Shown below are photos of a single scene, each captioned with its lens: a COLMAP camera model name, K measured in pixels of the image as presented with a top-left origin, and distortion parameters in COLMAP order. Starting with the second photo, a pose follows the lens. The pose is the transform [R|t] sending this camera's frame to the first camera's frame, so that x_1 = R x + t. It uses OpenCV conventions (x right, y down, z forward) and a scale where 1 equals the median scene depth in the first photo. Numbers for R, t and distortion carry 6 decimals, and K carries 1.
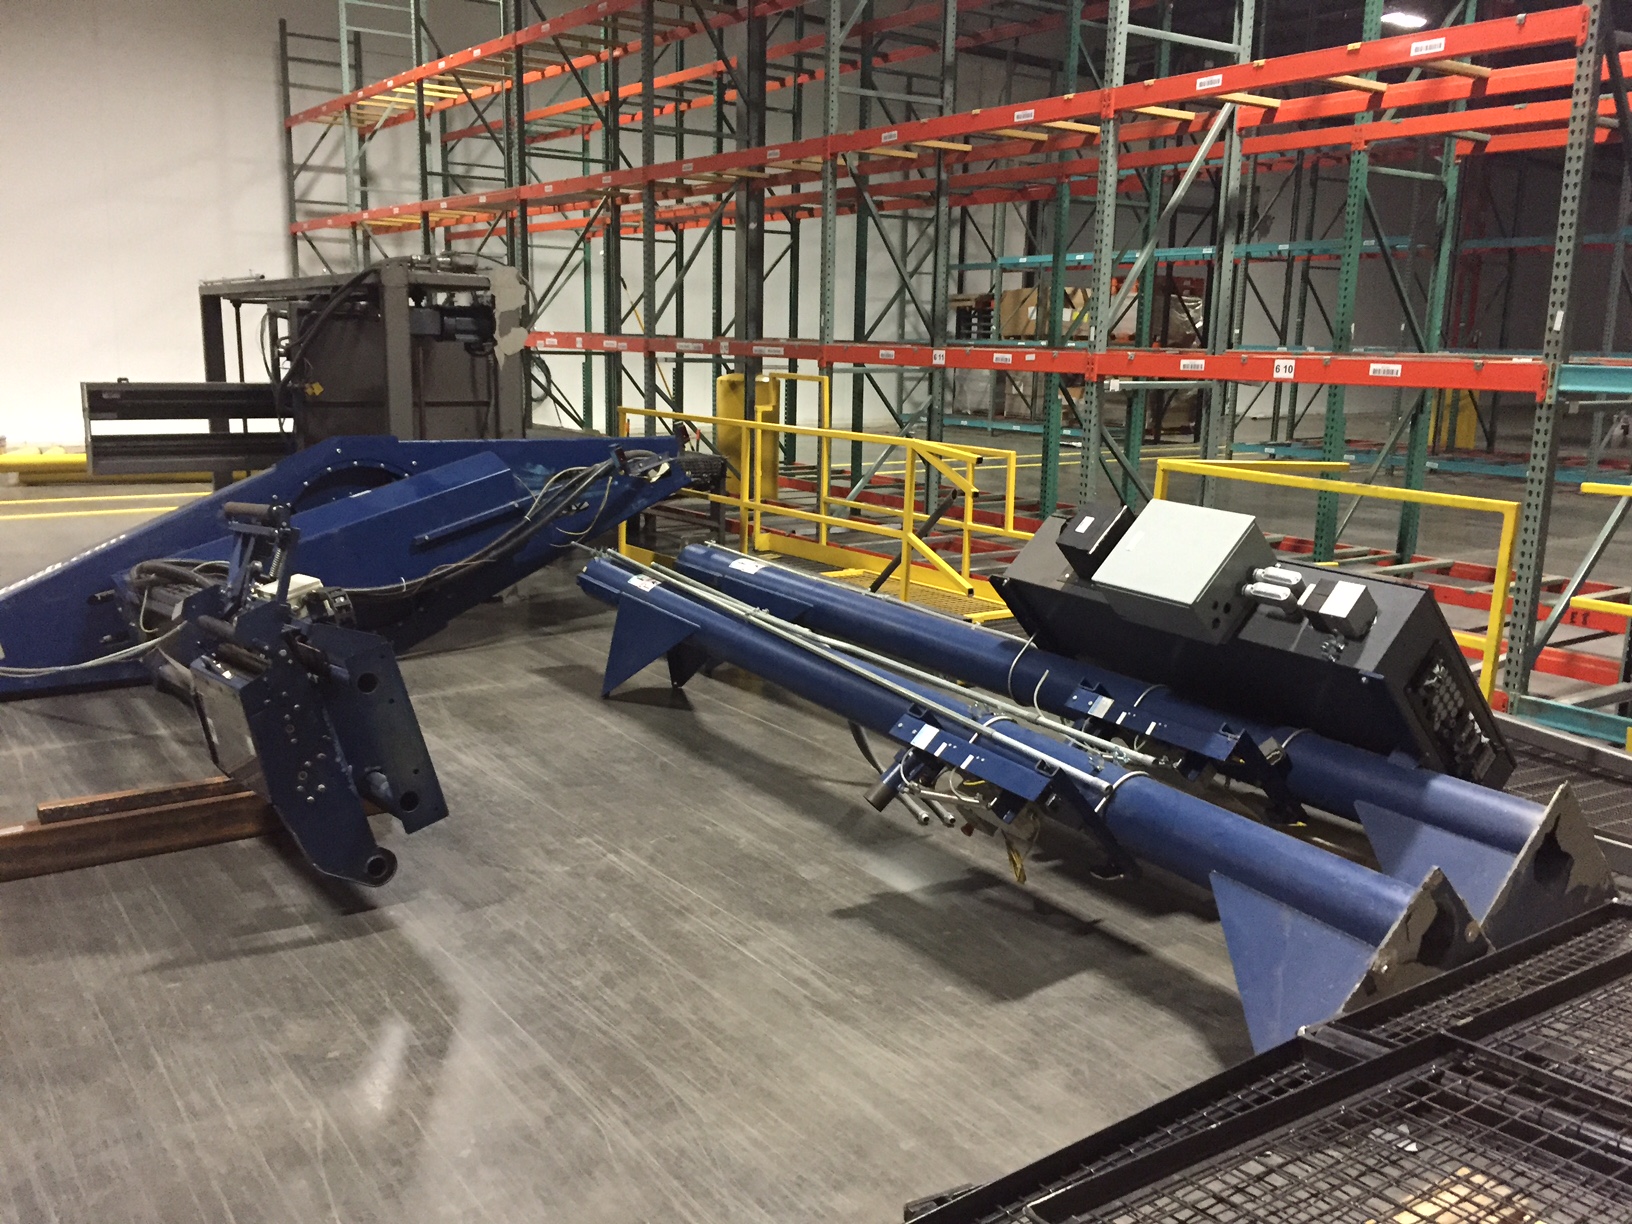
lens RADIAL K [[1392.6, 0, 809.0], [0, 1392.6, 612.1], [0, 0, 1]] dist [0.086779, -0.116224]
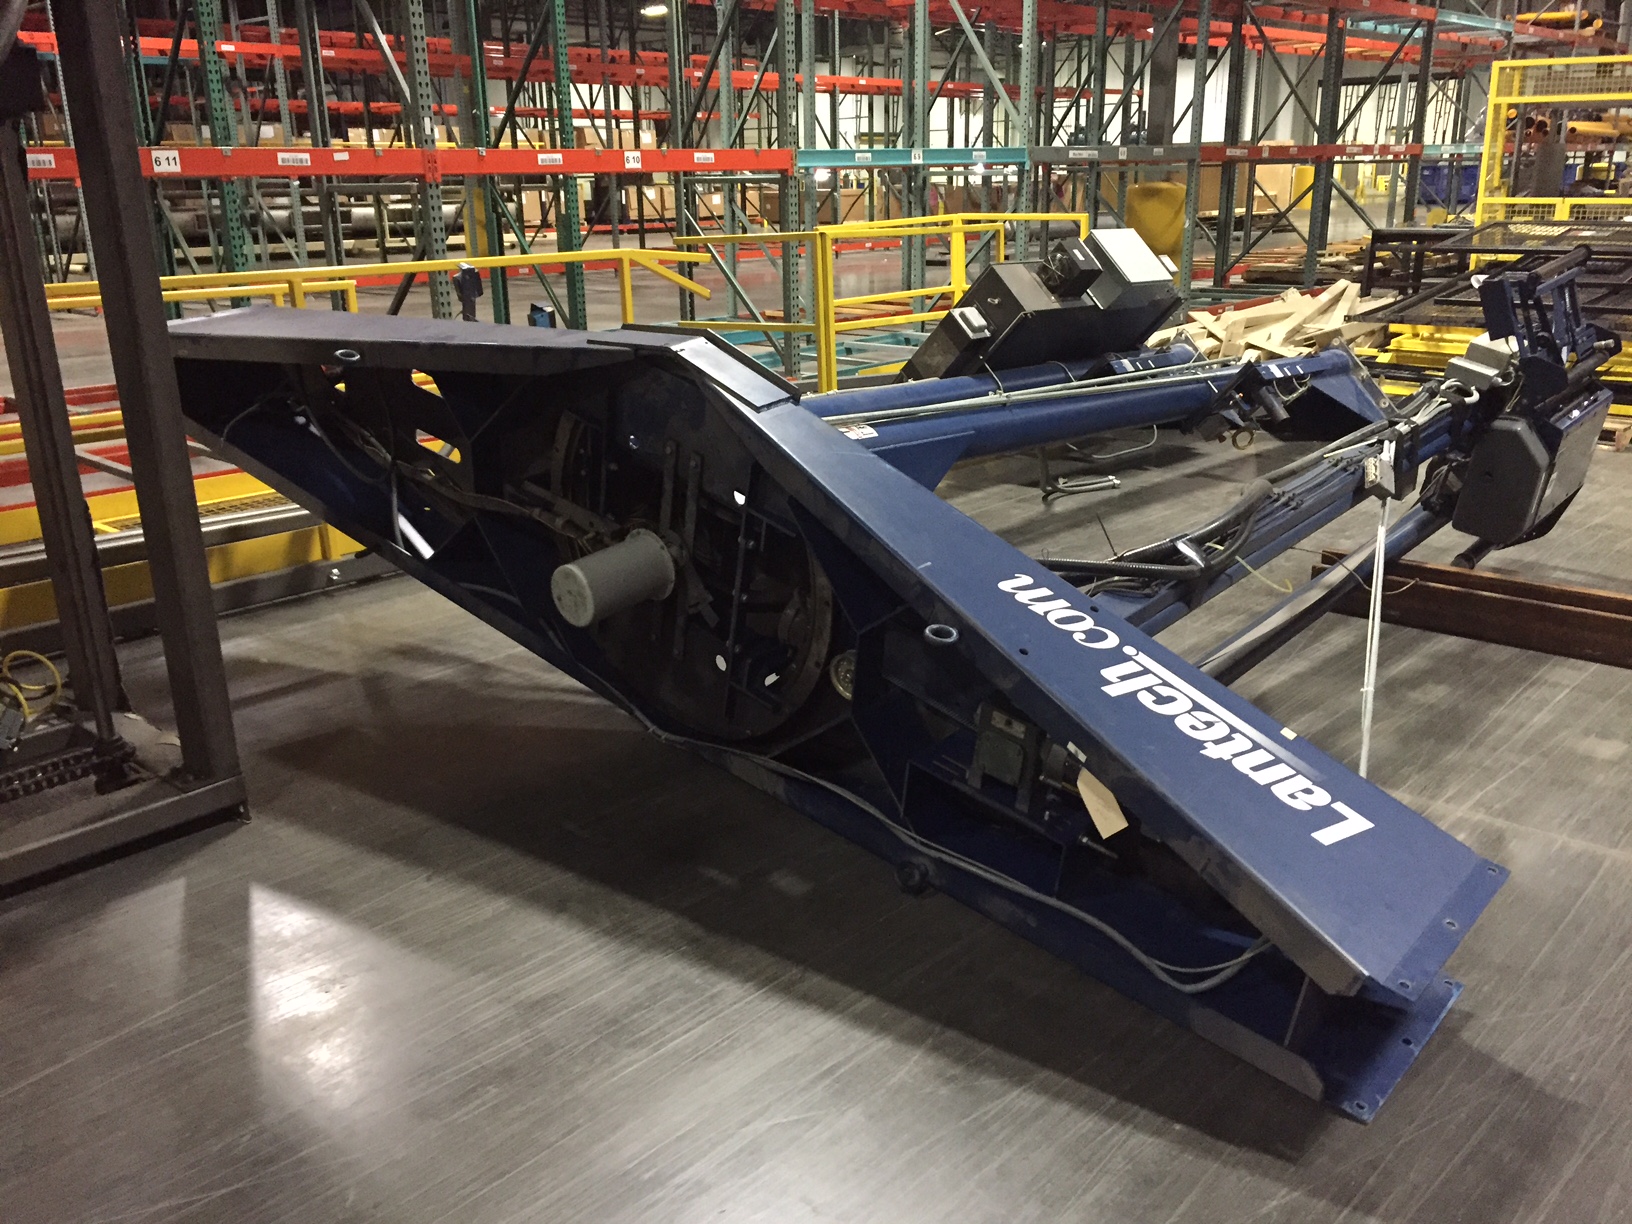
lens RADIAL K [[1392.6, 0, 809.0], [0, 1392.6, 612.1], [0, 0, 1]] dist [0.086779, -0.116224]
pose [[-0.204828, -0.314088, 0.927035, -1.113048], [0.202008, 0.913160, 0.354021, -0.271979], [-0.957726, 0.259782, -0.123592, 1.411239]]
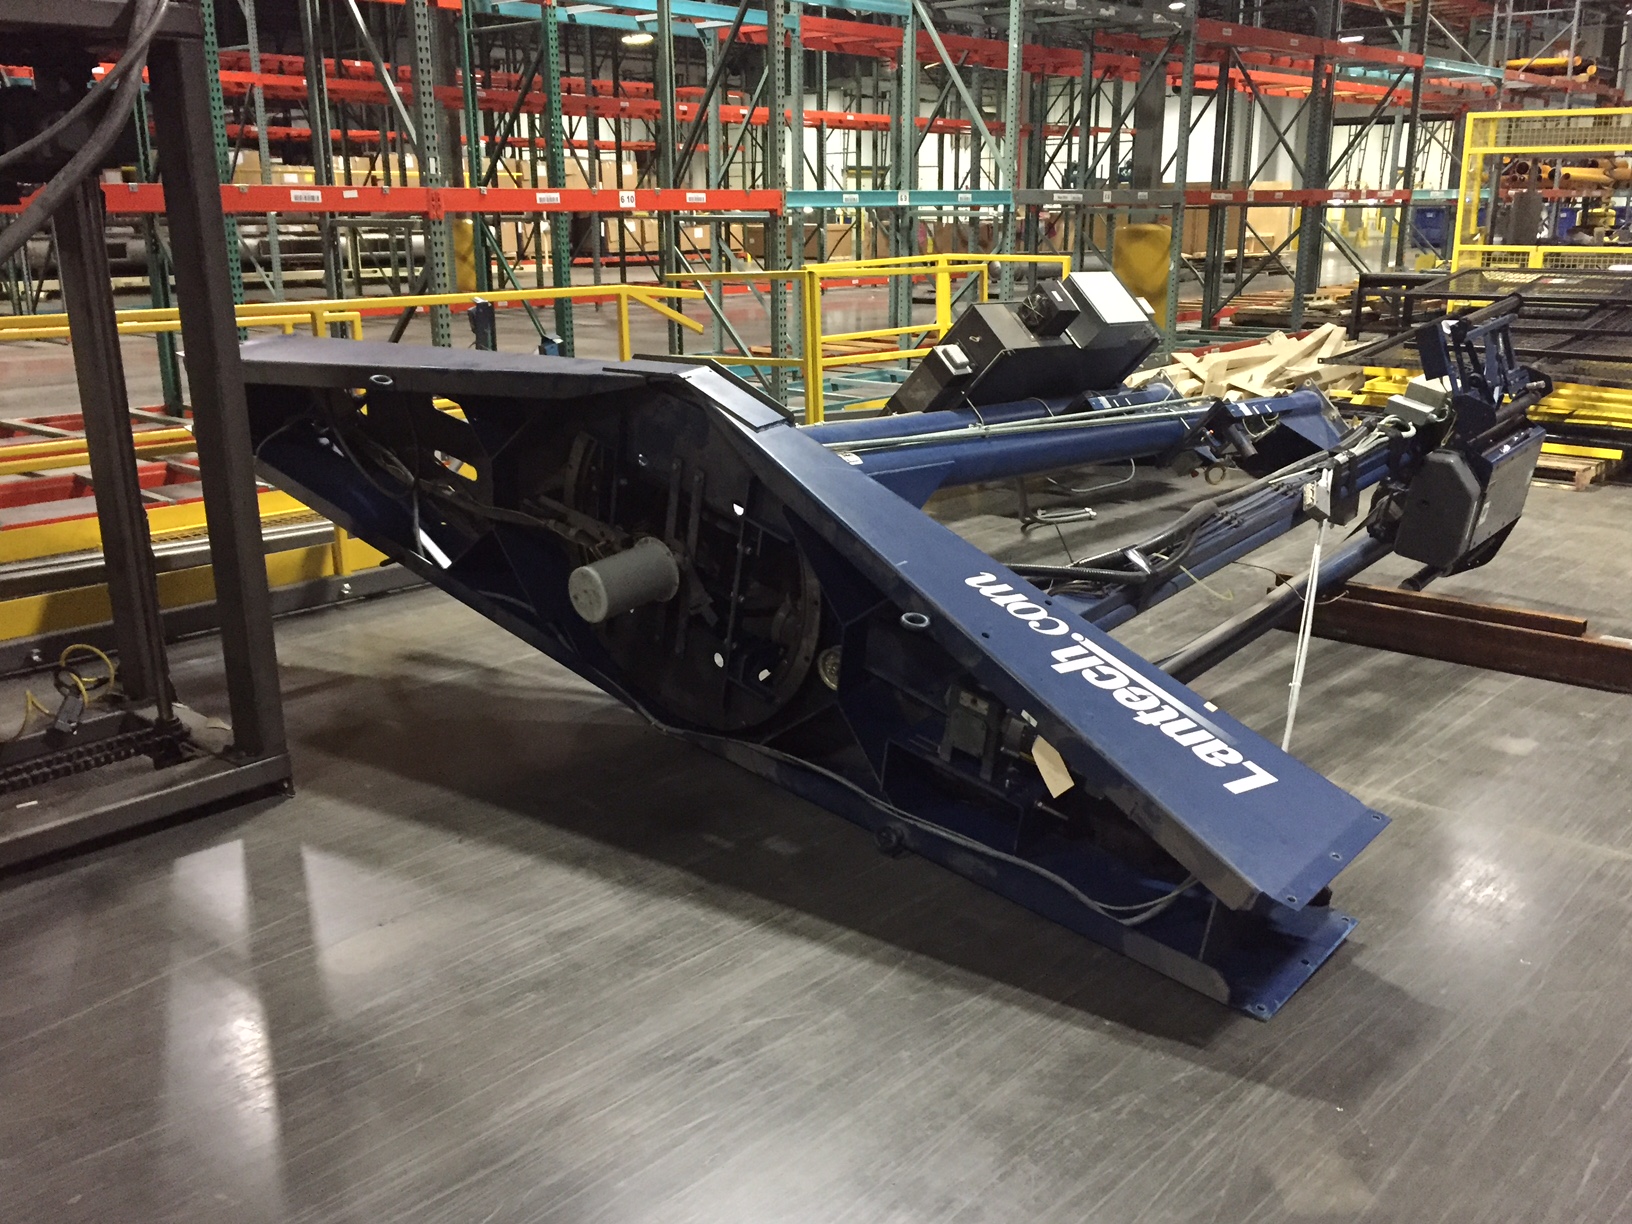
lens RADIAL K [[1475.0, 0, 816.0], [0, 1475.0, 612.0], [0, 0, 1]] dist [0.090892, -0.134160]
pose [[-0.218696, -0.282280, 0.934072, -1.229885], [0.188273, 0.927050, 0.324239, -0.289264], [-0.957458, 0.246770, -0.149596, 1.437739]]
